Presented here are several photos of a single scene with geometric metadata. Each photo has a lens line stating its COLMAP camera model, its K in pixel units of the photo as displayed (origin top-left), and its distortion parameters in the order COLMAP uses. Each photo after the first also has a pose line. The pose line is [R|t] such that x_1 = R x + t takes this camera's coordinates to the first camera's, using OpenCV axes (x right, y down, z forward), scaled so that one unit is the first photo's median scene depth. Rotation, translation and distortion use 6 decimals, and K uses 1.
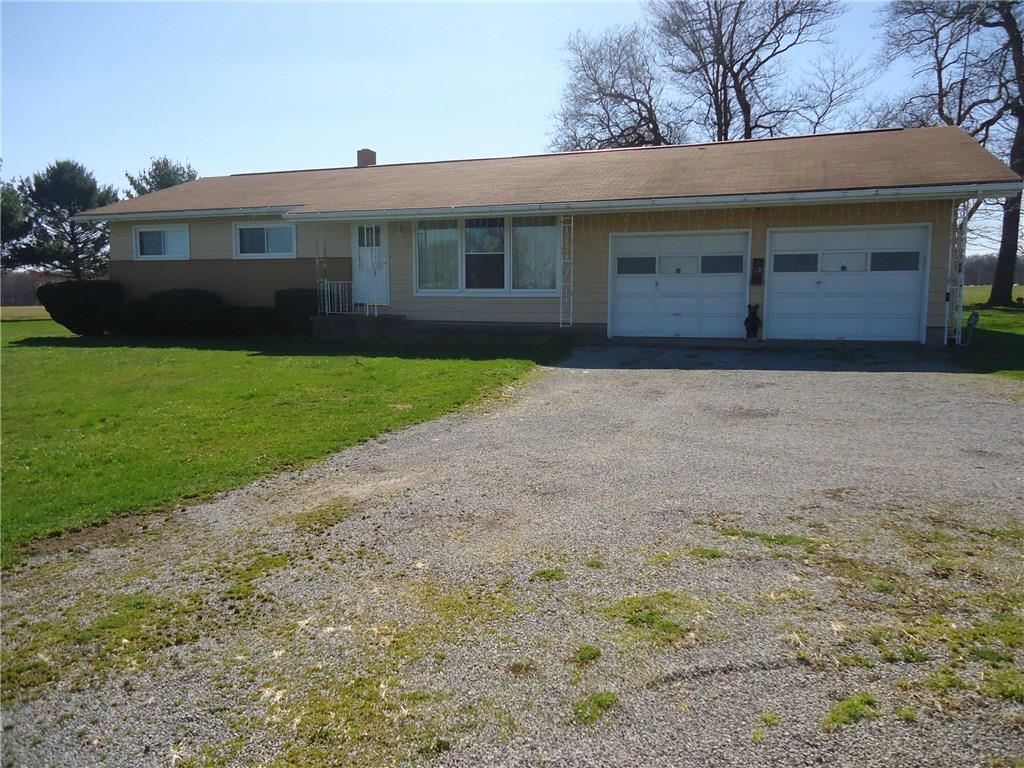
lens RADIAL K [[802.1, 0, 511.7], [0, 802.1, 383.6], [0, 0, 1]] dist [0.003541, -0.054030]
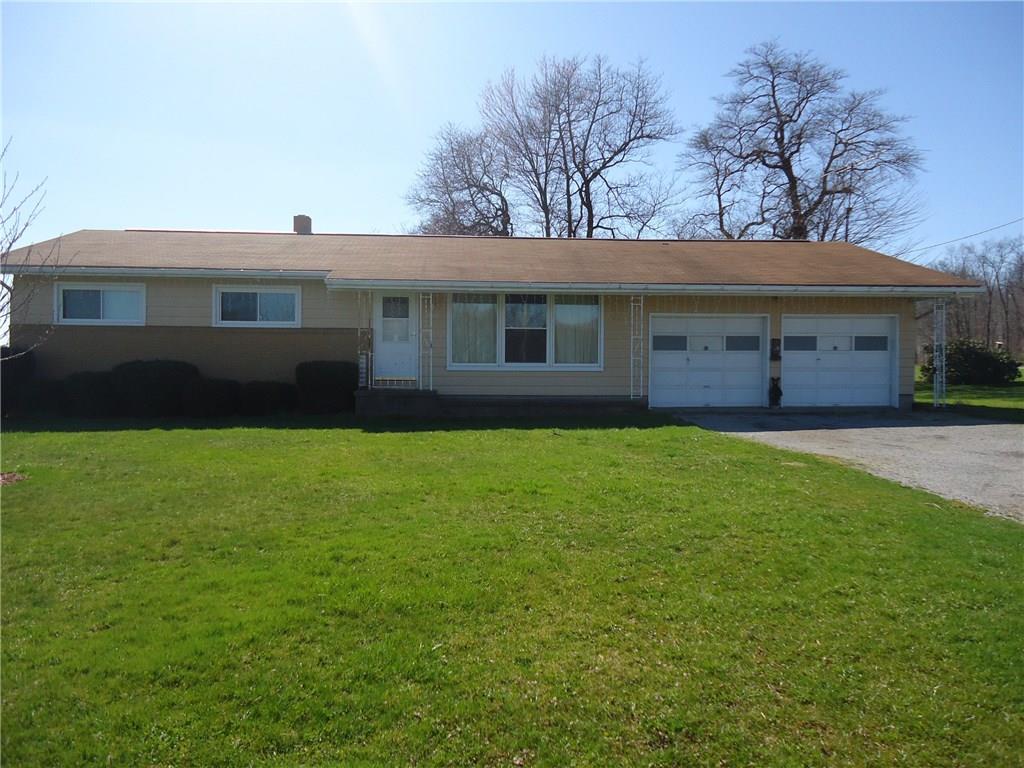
lens RADIAL K [[750.8, 0, 512.0], [0, 750.8, 384.0], [0, 0, 1]] dist [0.008210, 0.001332]
pose [[0.895503, -0.005343, 0.445024, -0.472278], [0.047203, 0.995428, -0.083033, -0.013571], [-0.442546, 0.095363, 0.891661, 0.162757]]
